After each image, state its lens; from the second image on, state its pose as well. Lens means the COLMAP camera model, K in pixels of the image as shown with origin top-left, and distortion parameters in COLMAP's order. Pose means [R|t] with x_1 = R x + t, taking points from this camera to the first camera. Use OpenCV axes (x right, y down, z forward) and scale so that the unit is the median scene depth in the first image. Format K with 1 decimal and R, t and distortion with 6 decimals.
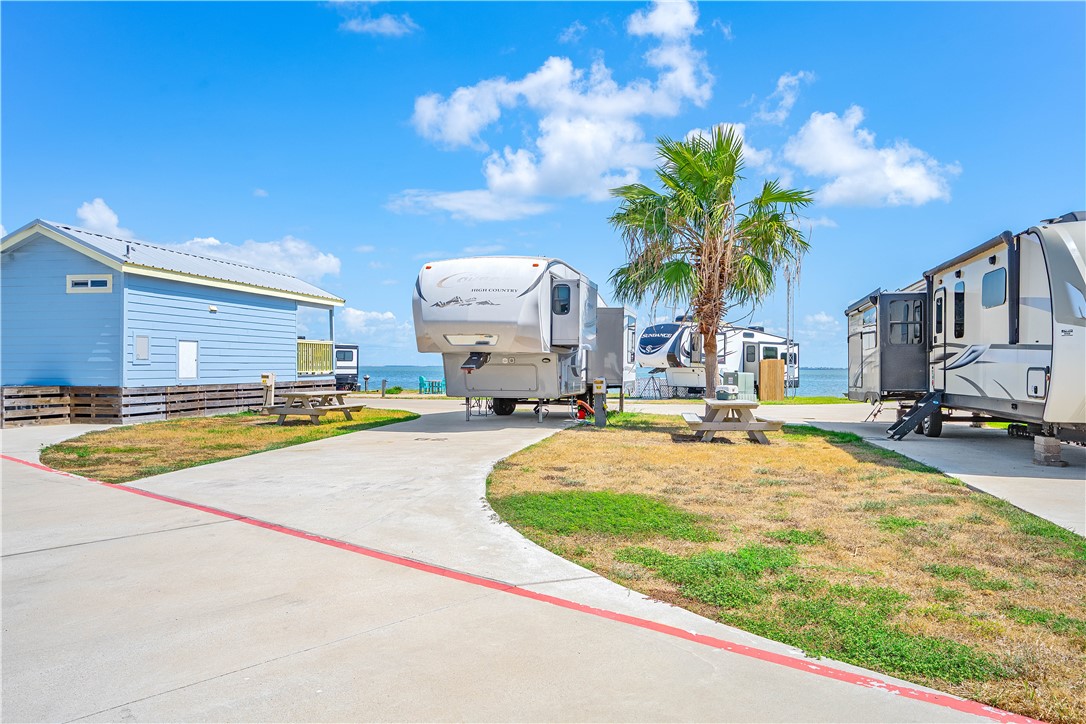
lens RADIAL K [[791.3, 0, 547.5], [0, 791.3, 364.4], [0, 0, 1]] dist [-0.001283, 0.002451]
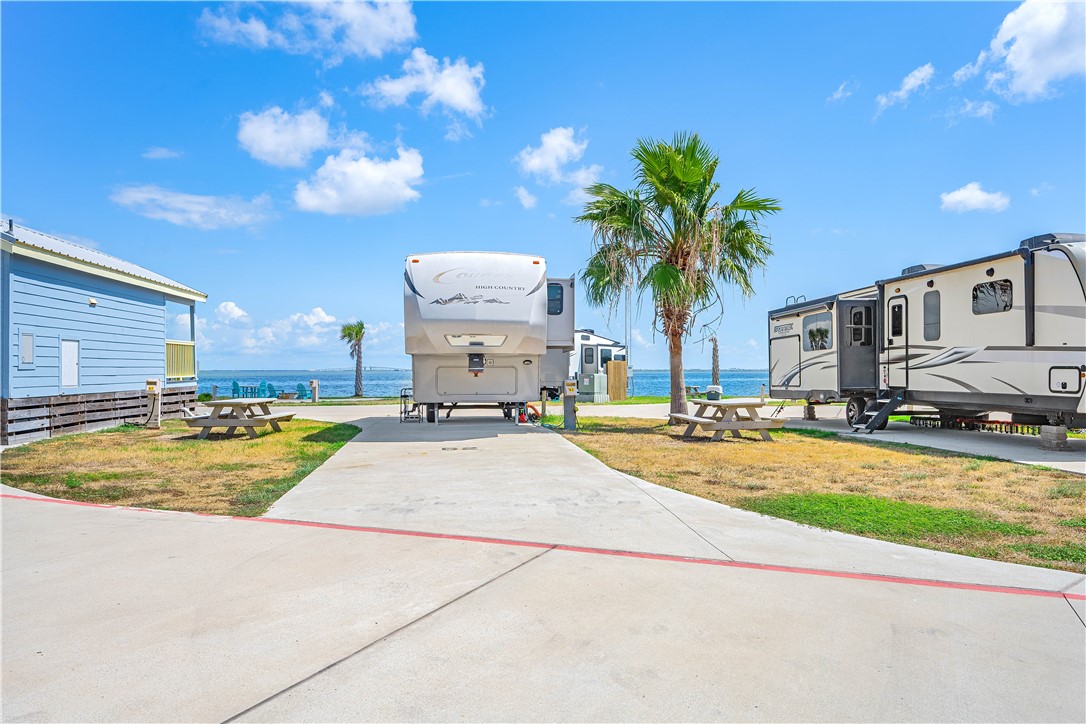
lens RADIAL K [[791.3, 0, 547.5], [0, 791.3, 364.4], [0, 0, 1]] dist [-0.001283, 0.002451]
pose [[0.950010, -0.004665, 0.312184, -0.269896], [0.005664, 0.999981, -0.002294, -0.000176], [-0.312167, 0.003947, 0.950019, 0.077986]]
